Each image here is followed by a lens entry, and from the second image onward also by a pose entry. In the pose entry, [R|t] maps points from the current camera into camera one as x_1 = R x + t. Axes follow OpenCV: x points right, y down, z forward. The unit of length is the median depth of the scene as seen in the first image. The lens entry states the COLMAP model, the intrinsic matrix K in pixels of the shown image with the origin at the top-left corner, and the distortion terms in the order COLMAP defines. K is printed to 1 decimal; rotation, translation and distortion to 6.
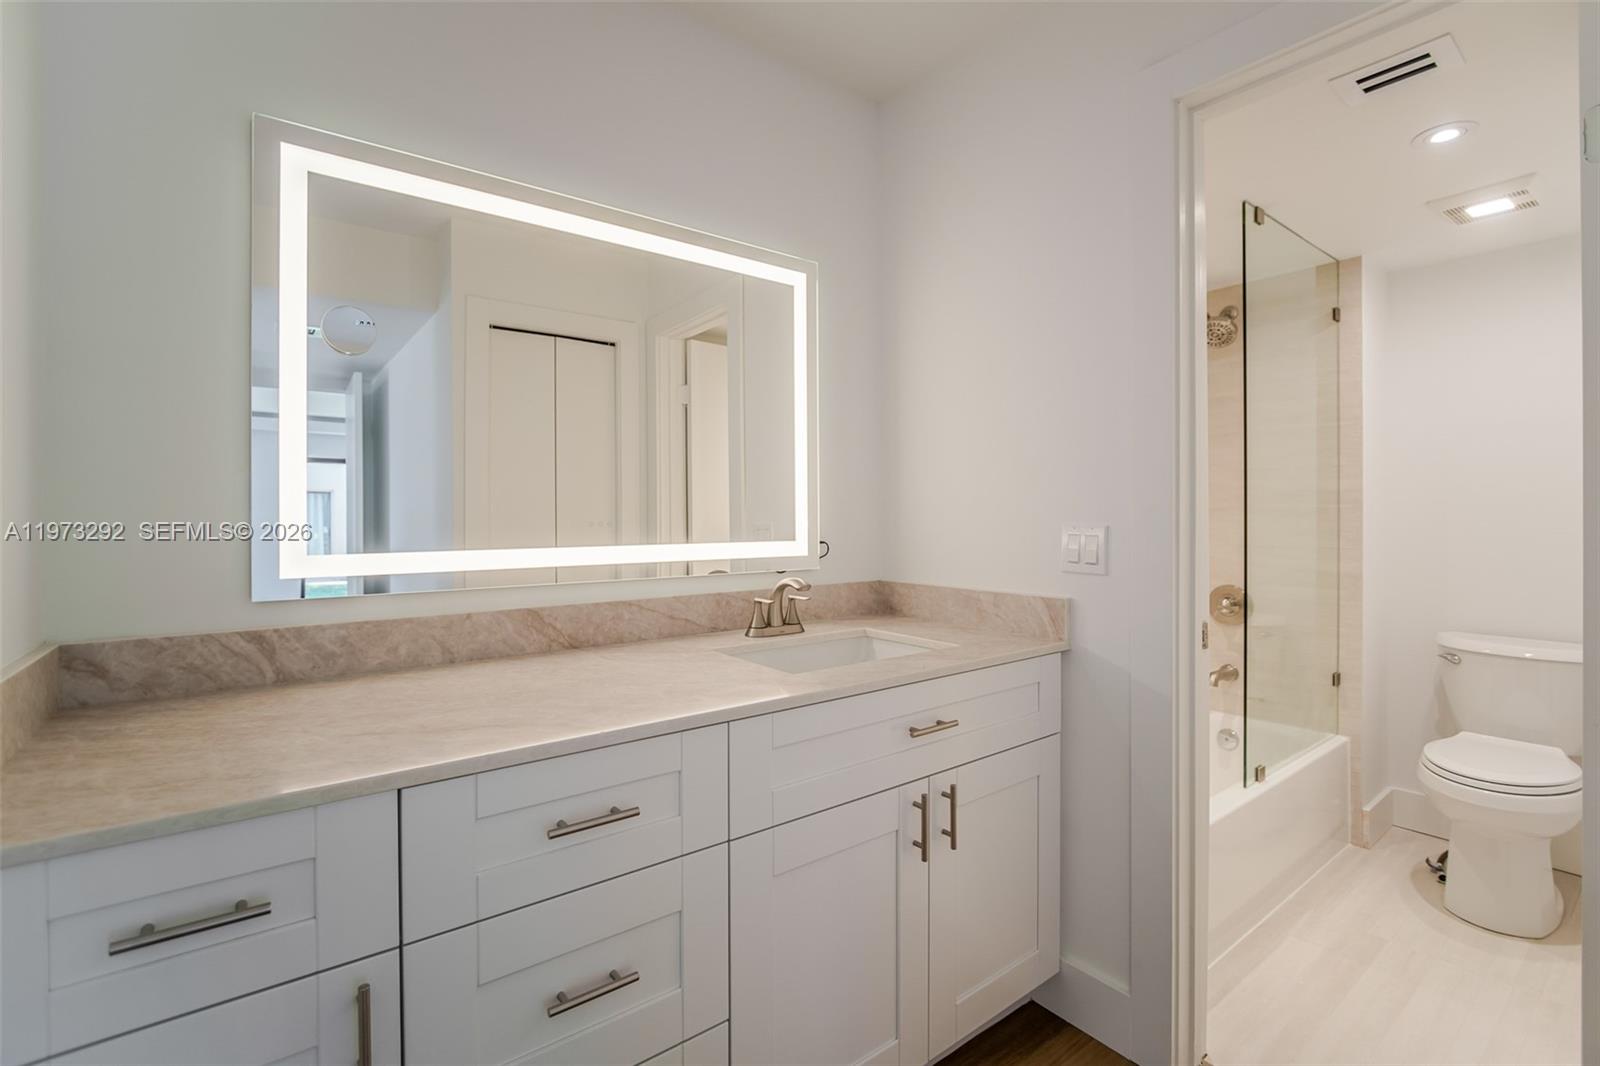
lens RADIAL K [[714.2, 0, 804.7], [0, 714.2, 528.7], [0, 0, 1]] dist [-0.002626, -0.000198]
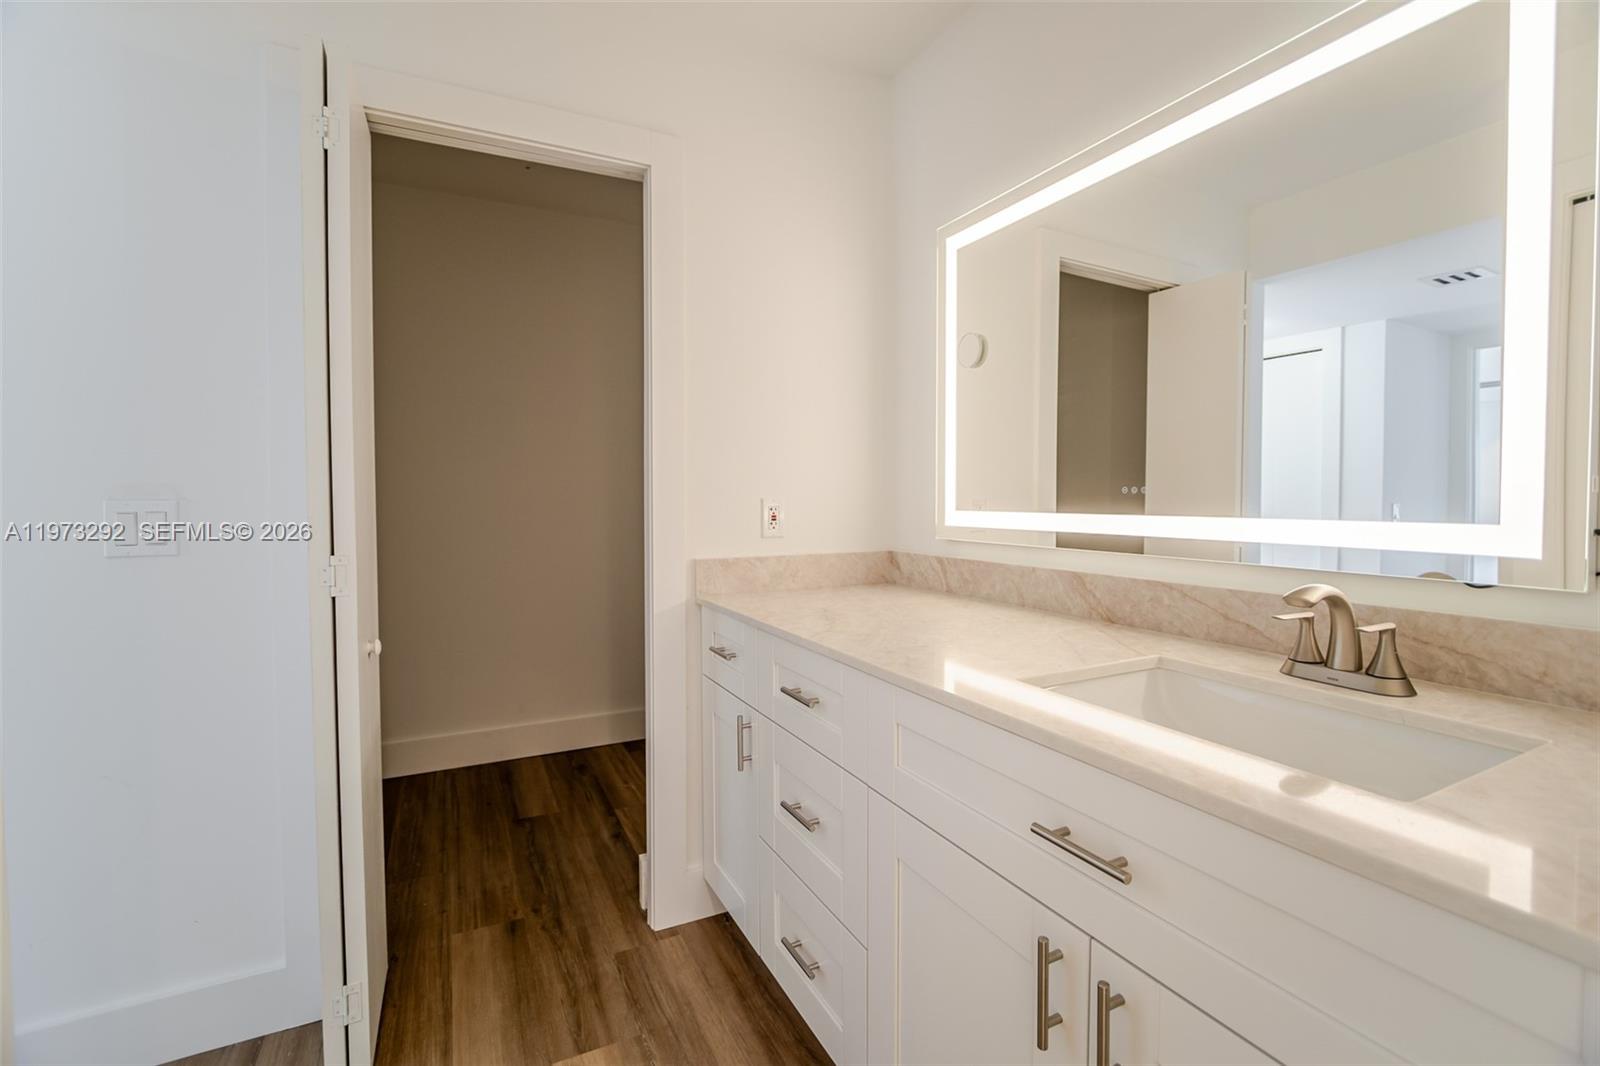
lens RADIAL K [[714.2, 0, 799.0], [0, 714.2, 507.5], [0, 0, 1]] dist [-0.002626, -0.000198]
pose [[-0.168614, 0.026944, -0.985314, 0.817423], [-0.005108, 0.999589, 0.028208, -0.009165], [0.985669, 0.009789, -0.168407, 0.926572]]
